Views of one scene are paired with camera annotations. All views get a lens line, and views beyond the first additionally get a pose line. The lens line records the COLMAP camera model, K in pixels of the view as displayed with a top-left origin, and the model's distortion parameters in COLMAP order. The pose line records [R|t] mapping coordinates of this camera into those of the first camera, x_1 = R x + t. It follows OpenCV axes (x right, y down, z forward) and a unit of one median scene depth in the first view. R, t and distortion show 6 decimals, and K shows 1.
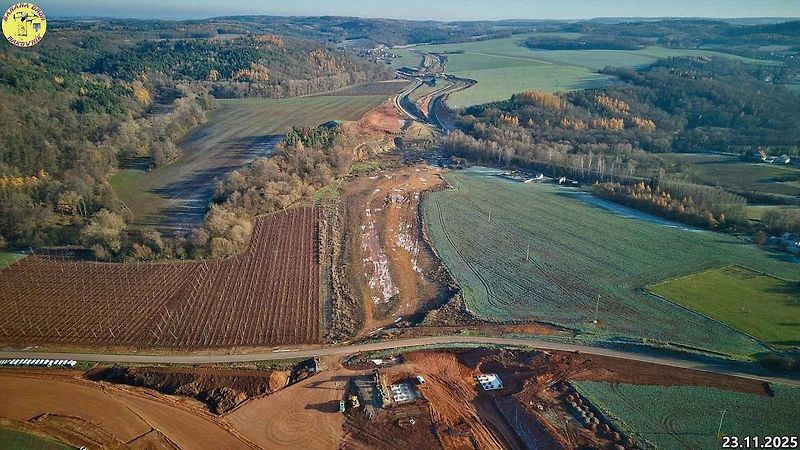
lens RADIAL K [[554.9, 0, 398.5], [0, 554.9, 228.7], [0, 0, 1]] dist [0.109379, -0.107898]
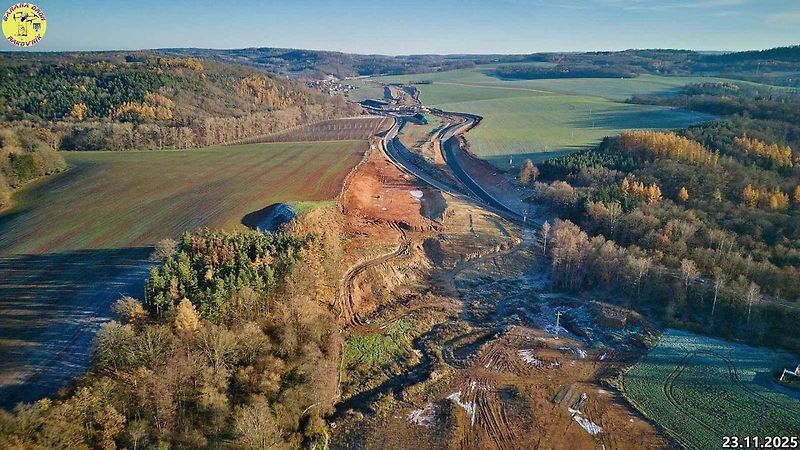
lens RADIAL K [[554.9, 0, 398.5], [0, 554.9, 228.7], [0, 0, 1]] dist [0.109379, -0.107898]
pose [[0.994532, -0.034297, 0.098640, -0.061558], [0.040104, 0.997540, -0.057497, -0.128399], [-0.096425, 0.061139, 0.993461, 0.479688]]
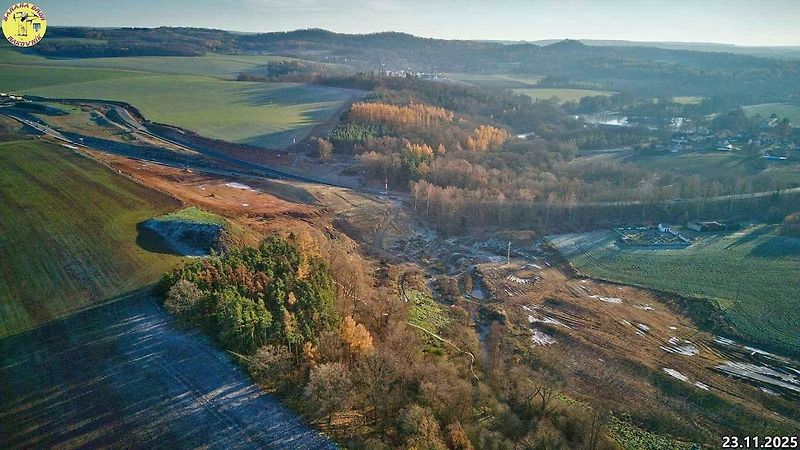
lens RADIAL K [[554.9, 0, 398.5], [0, 554.9, 228.7], [0, 0, 1]] dist [0.109379, -0.107898]
pose [[0.618704, -0.254990, 0.743092, -0.270268], [0.270735, 0.957126, 0.103018, -0.165494], [-0.737501, 0.137443, 0.661213, 0.571171]]
